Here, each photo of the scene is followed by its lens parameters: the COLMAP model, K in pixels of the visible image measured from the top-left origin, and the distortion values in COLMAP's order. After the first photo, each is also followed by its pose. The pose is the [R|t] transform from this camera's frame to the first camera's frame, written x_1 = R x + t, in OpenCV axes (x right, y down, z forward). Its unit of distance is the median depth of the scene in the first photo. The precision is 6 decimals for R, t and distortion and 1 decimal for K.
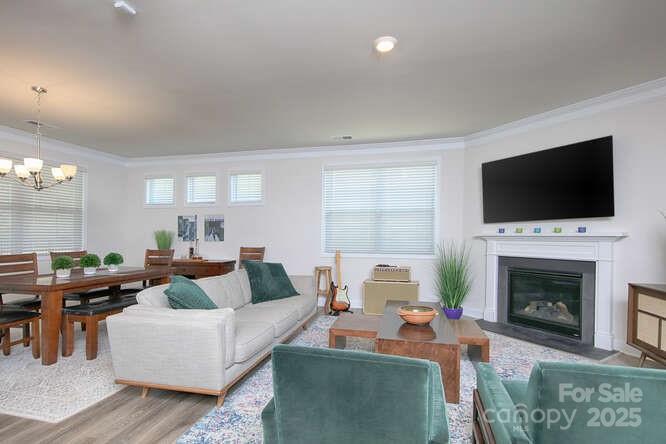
lens RADIAL K [[325.1, 0, 334.7], [0, 325.1, 224.1], [0, 0, 1]] dist [0.013849, -0.004090]
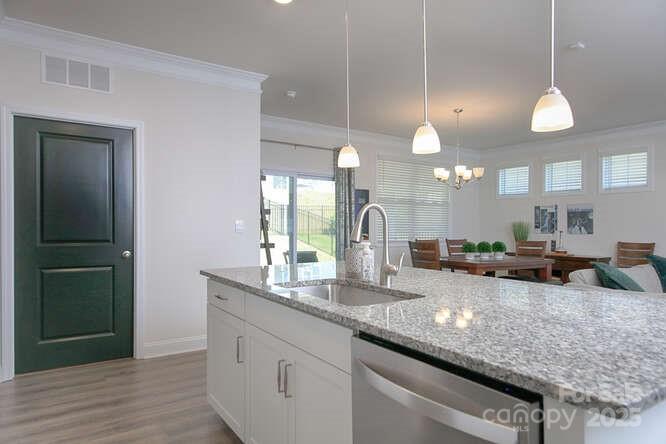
lens RADIAL K [[421.4, 0, 332.5], [0, 421.4, 218.7], [0, 0, 1]] dist [0.013044, -0.003314]
pose [[0.726355, -0.003140, -0.687313, -0.087369], [0.009330, 0.999942, 0.005292, -0.001579], [0.687256, -0.010256, 0.726342, -0.362681]]
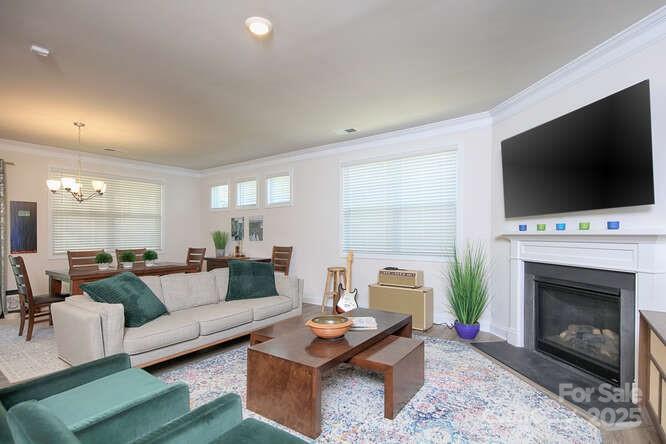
lens RADIAL K [[325.1, 0, 335.9], [0, 325.1, 222.4], [0, 0, 1]] dist [0.013849, -0.004090]
pose [[0.927787, -0.020024, -0.372574, 0.352043], [0.019944, 0.999793, -0.004070, 0.001880], [0.372578, -0.003654, 0.927994, 0.118043]]
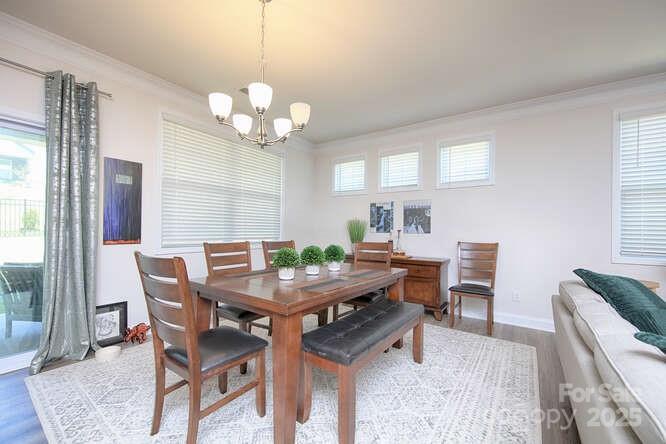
lens RADIAL K [[276.3, 0, 335.2], [0, 276.3, 219.9], [0, 0, 1]] dist [0.002656, 0.000260]
pose [[0.930371, 0.003463, -0.366604, -0.385002], [-0.005593, 0.999973, -0.004748, 0.029891], [0.366578, 0.006468, 0.930365, 0.368665]]
